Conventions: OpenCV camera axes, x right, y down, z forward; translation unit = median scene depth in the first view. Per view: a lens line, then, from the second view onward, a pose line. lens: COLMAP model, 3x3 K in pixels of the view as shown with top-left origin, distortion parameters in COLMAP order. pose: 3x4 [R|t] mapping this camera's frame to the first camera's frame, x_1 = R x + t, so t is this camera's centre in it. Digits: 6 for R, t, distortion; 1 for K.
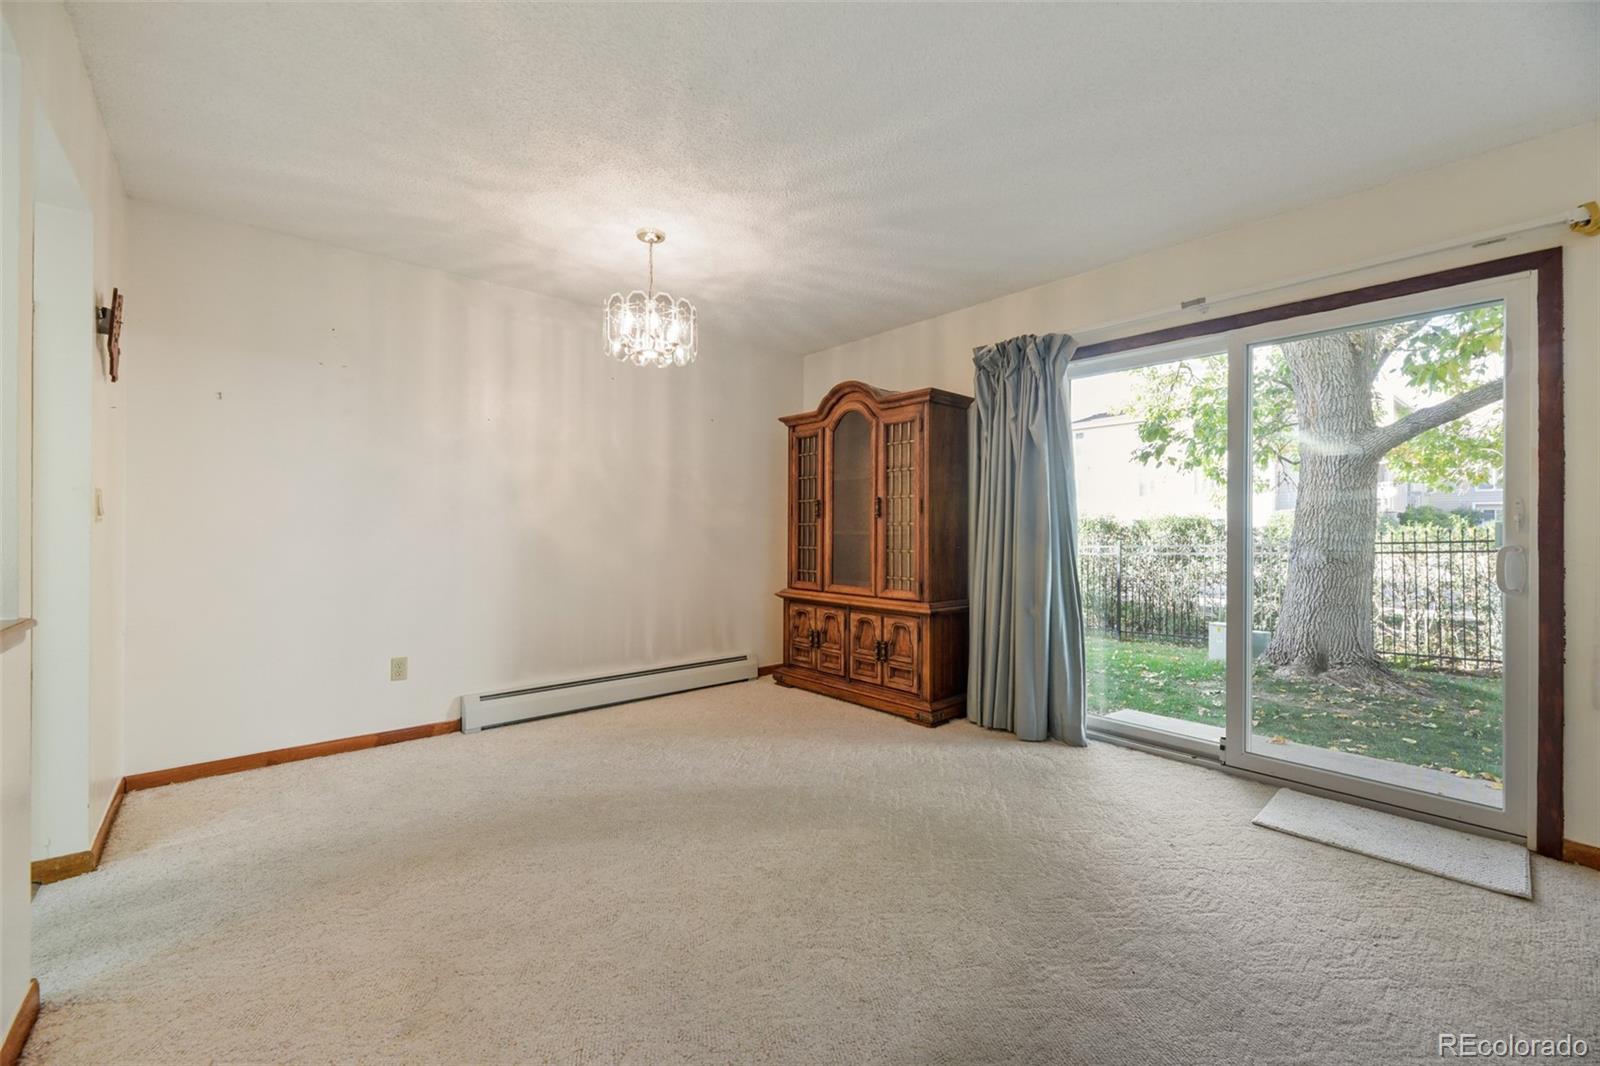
lens RADIAL K [[649.6, 0, 790.4], [0, 649.6, 532.3], [0, 0, 1]] dist [-0.000737, -0.001288]
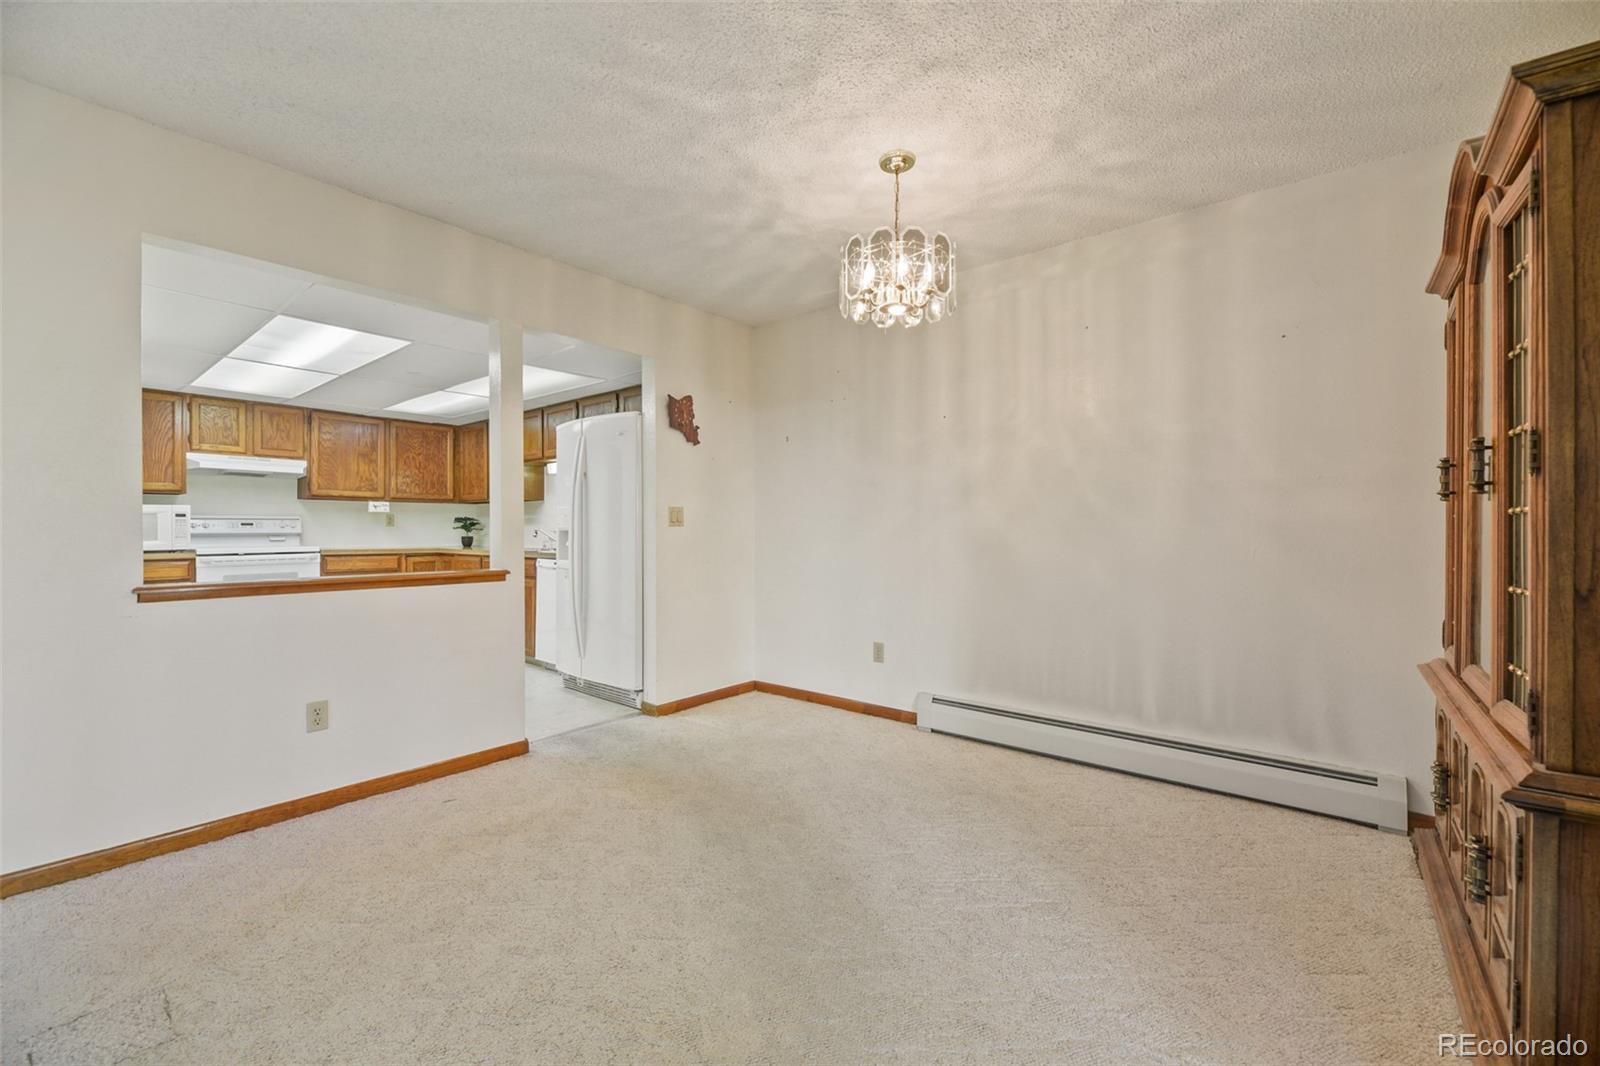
lens RADIAL K [[649.6, 0, 799.0], [0, 649.6, 529.2], [0, 0, 1]] dist [-0.000737, -0.001288]
pose [[0.180134, -0.000582, -0.983642, 0.447349], [-0.002637, 0.999996, -0.001075, -0.002675], [0.983638, 0.002787, 0.180132, 0.601119]]
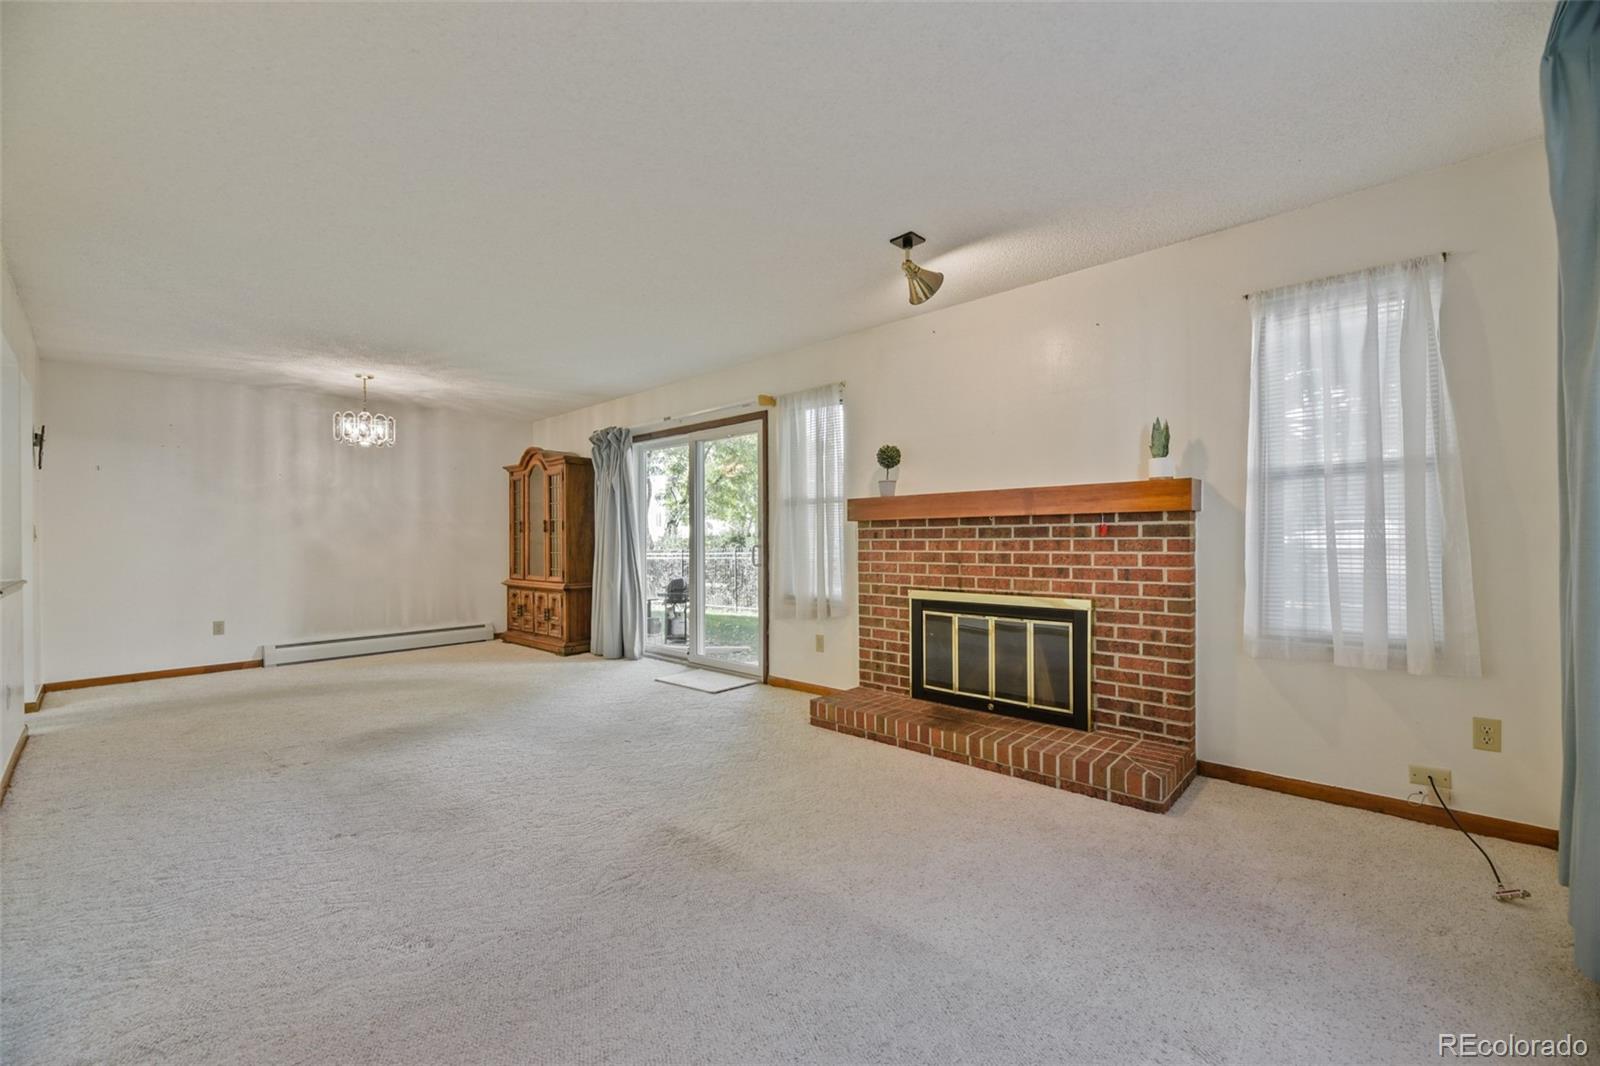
lens RADIAL K [[649.6, 0, 787.9], [0, 649.6, 541.8], [0, 0, 1]] dist [-0.000737, -0.001288]
pose [[0.994017, -0.011248, 0.108648, 0.602099], [0.011179, 0.999937, 0.001244, 0.005656], [-0.108655, -0.000022, 0.994079, -0.729201]]
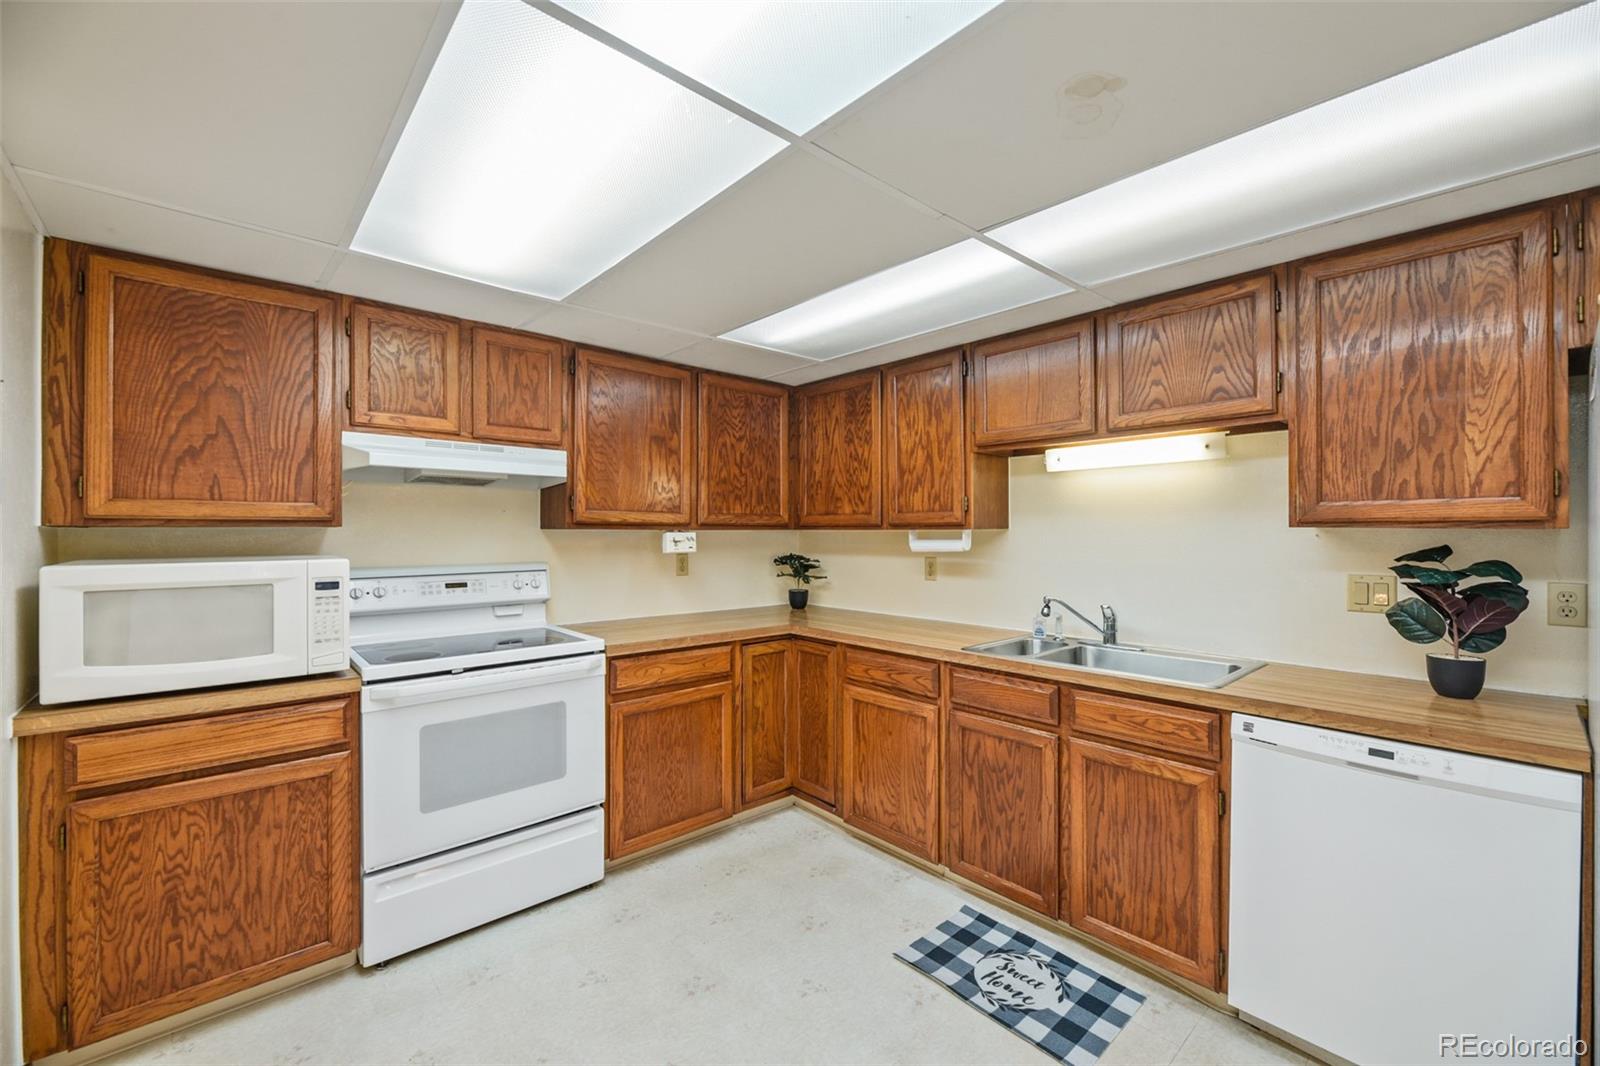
lens RADIAL K [[649.6, 0, 797.4], [0, 649.6, 528.7], [0, 0, 1]] dist [-0.000737, -0.001288]
pose [[0.025813, -0.005668, -0.999651, -0.524553], [-0.002594, 0.999980, -0.005737, -0.071080], [0.999663, 0.002741, 0.025797, -0.021300]]
